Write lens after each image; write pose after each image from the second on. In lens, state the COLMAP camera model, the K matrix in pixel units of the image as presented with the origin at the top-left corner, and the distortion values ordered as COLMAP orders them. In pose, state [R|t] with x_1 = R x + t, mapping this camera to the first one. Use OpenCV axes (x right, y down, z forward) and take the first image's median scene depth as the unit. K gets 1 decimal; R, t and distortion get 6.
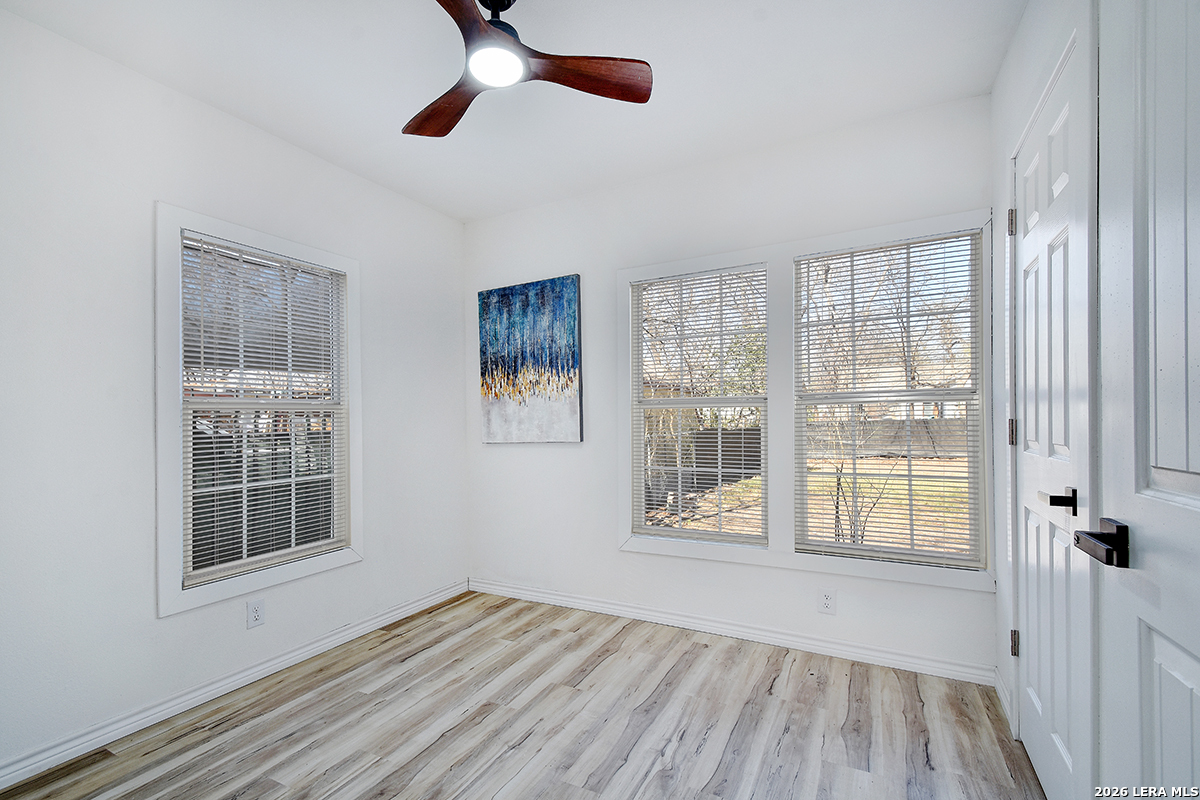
lens RADIAL K [[521.0, 0, 605.0], [0, 521.0, 413.5], [0, 0, 1]] dist [0.032676, -0.031385]
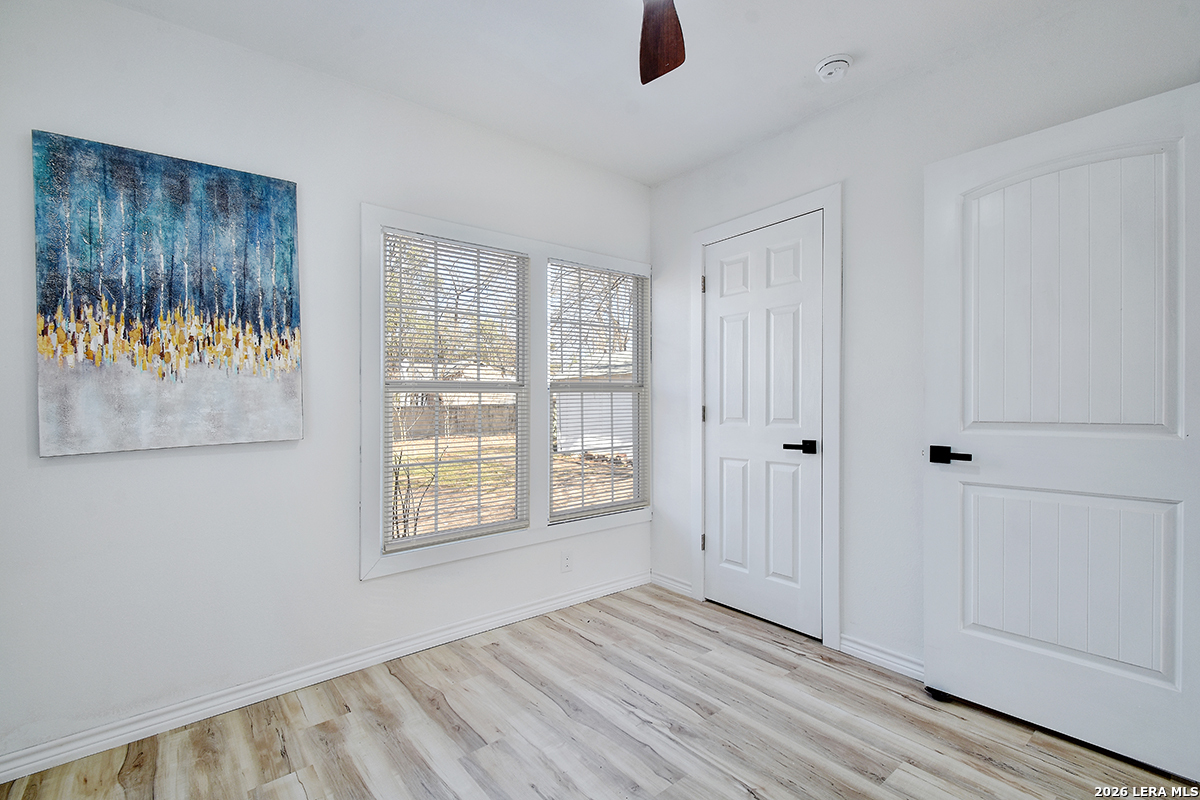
lens RADIAL K [[526.6, 0, 592.9], [0, 526.6, 416.4], [0, 0, 1]] dist [0.032537, -0.018787]
pose [[0.415606, -0.016396, 0.909397, -0.495241], [-0.005540, 0.999773, 0.020558, 0.009123], [-0.909528, -0.013582, 0.415421, 0.370731]]
